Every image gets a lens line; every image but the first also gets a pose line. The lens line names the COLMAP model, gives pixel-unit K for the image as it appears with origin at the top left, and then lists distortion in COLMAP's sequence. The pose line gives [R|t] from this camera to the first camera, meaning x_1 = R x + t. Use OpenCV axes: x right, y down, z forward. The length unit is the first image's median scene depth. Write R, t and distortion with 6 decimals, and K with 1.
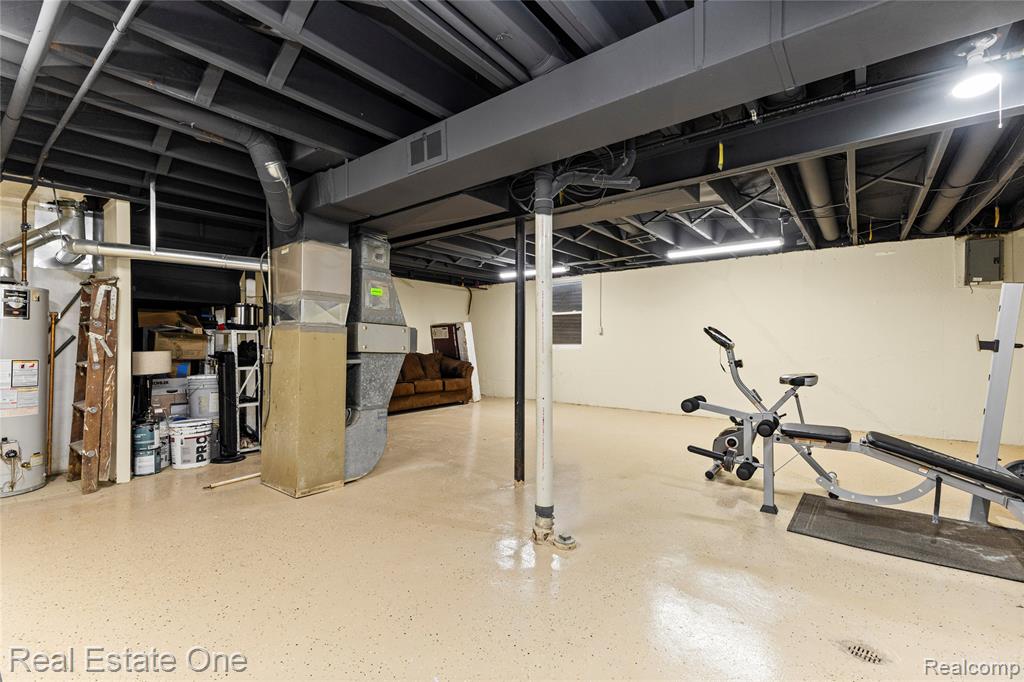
lens RADIAL K [[445.7, 0, 512.7], [0, 445.7, 334.9], [0, 0, 1]] dist [0.012905, -0.000224]
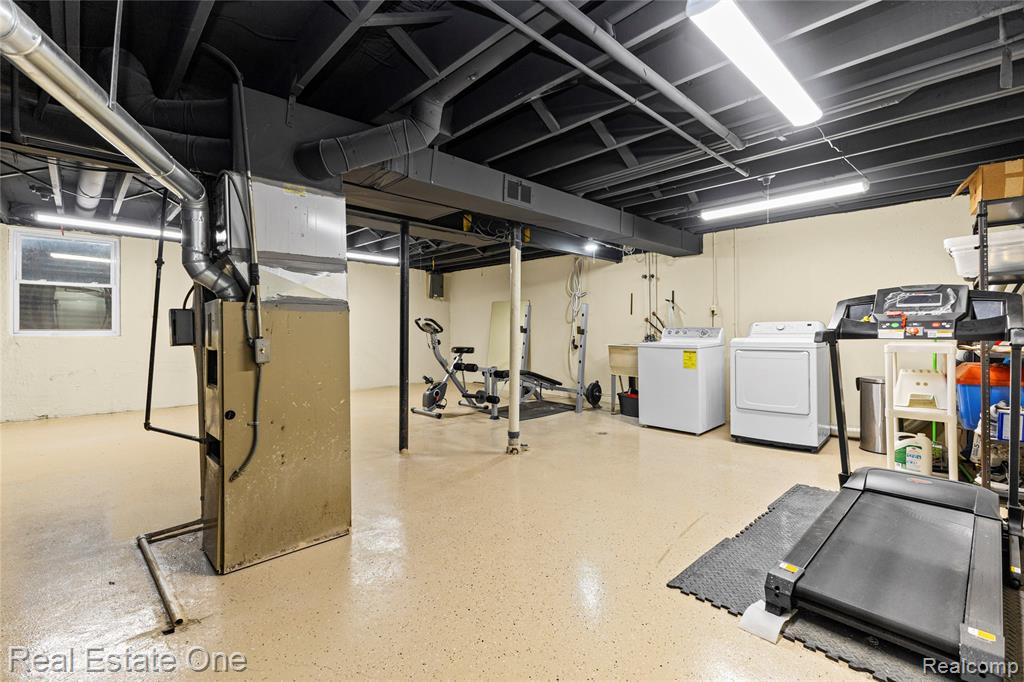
lens RADIAL K [[445.7, 0, 512.7], [0, 445.7, 334.9], [0, 0, 1]] dist [0.012905, -0.000224]
pose [[0.147086, -0.015930, 0.988995, -0.998382], [-0.021858, 0.999574, 0.019351, 0.000351], [-0.988882, -0.024464, 0.146676, 0.509886]]
